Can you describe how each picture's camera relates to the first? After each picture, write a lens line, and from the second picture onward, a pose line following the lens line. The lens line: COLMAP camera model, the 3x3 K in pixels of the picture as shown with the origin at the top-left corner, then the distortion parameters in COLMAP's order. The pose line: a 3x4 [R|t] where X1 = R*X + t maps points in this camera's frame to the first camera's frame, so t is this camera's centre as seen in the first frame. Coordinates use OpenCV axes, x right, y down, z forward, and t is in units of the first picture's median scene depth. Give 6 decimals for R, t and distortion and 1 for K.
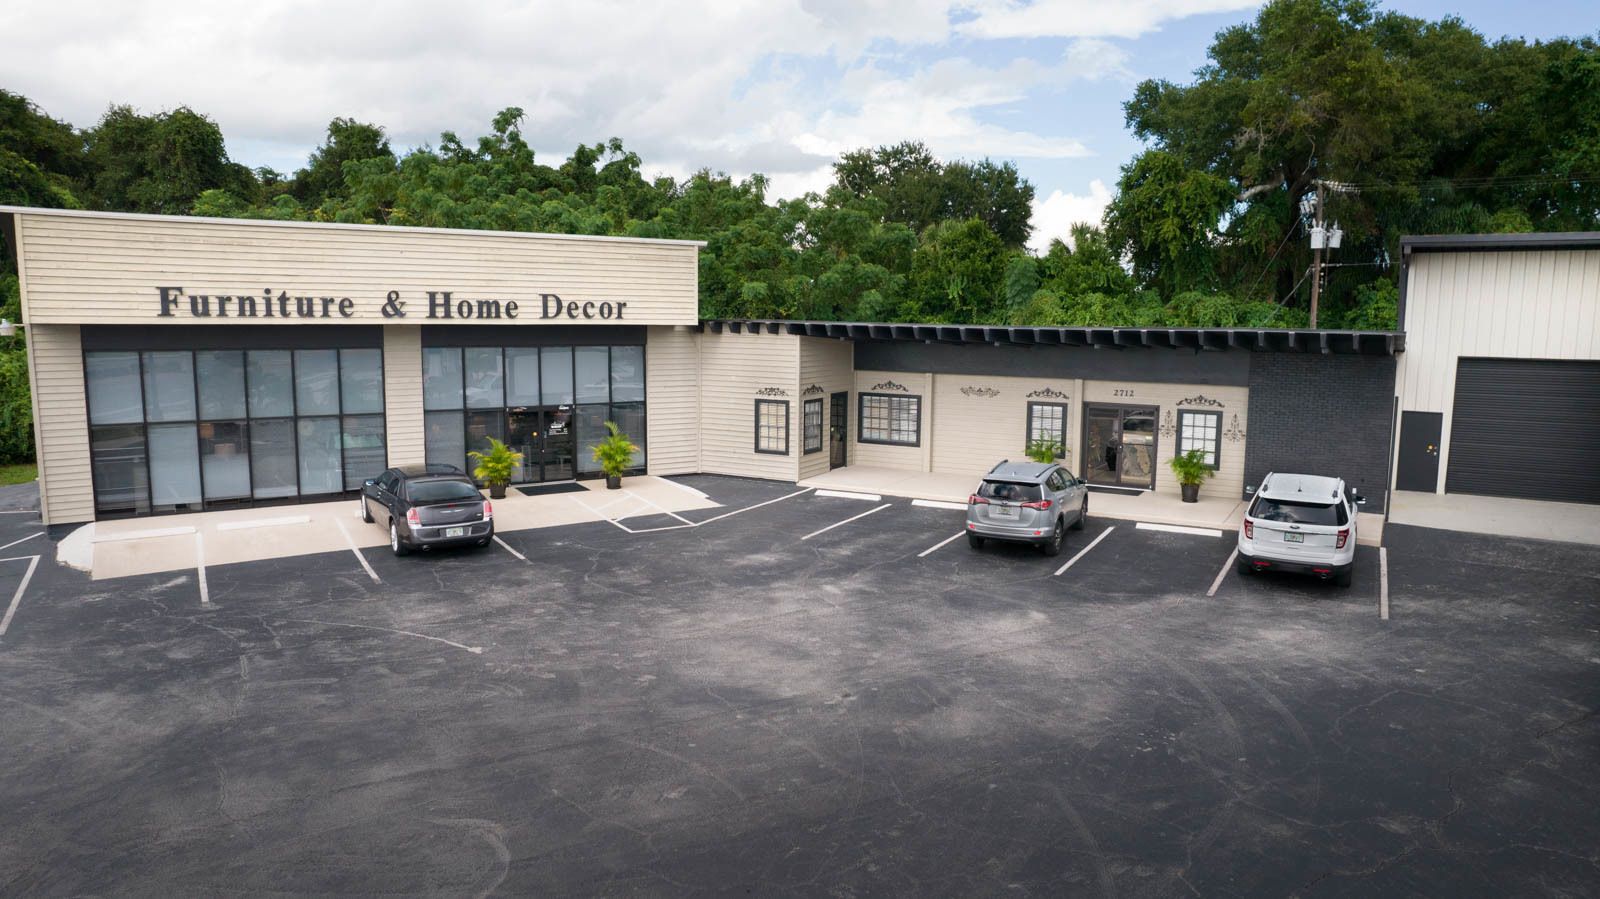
lens RADIAL K [[1057.4, 0, 814.4], [0, 1057.4, 453.1], [0, 0, 1]] dist [-0.088381, 0.082330]
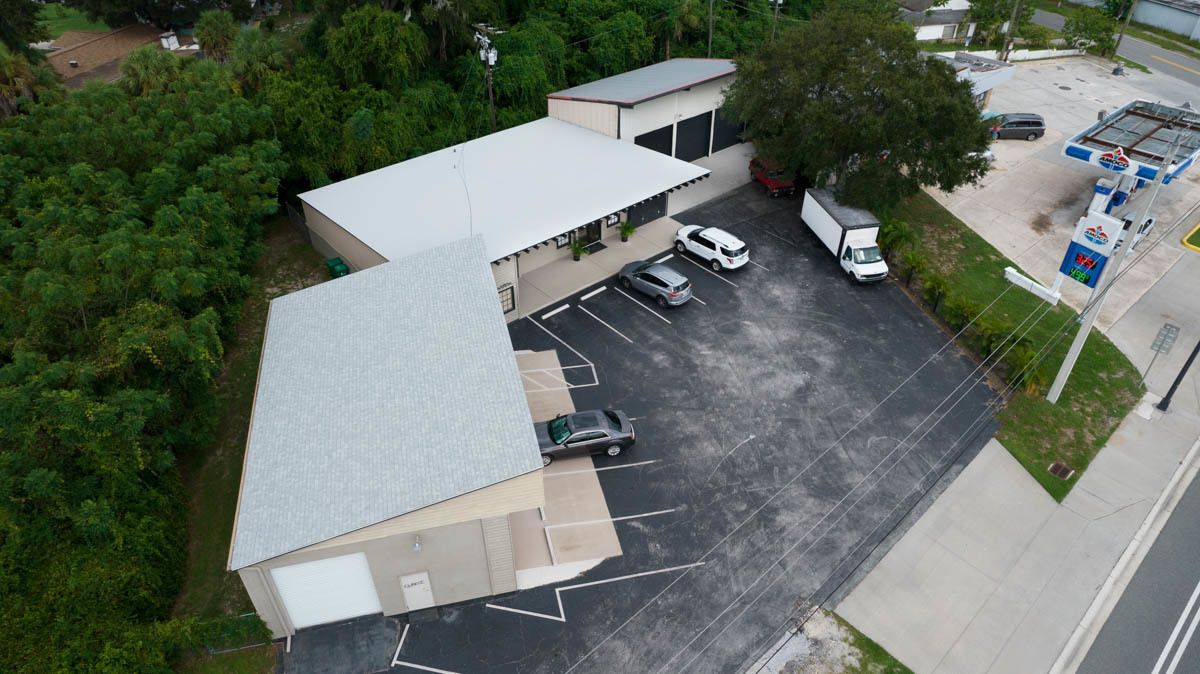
lens RADIAL K [[764.1, 0, 596.4], [0, 764.1, 338.6], [0, 0, 1]] dist [-0.078012, 0.070051]
pose [[0.346344, -0.573963, 0.742033, -1.306948], [0.136093, 0.813363, 0.565615, -0.909554], [-0.928184, -0.094912, 0.359815, 0.426917]]
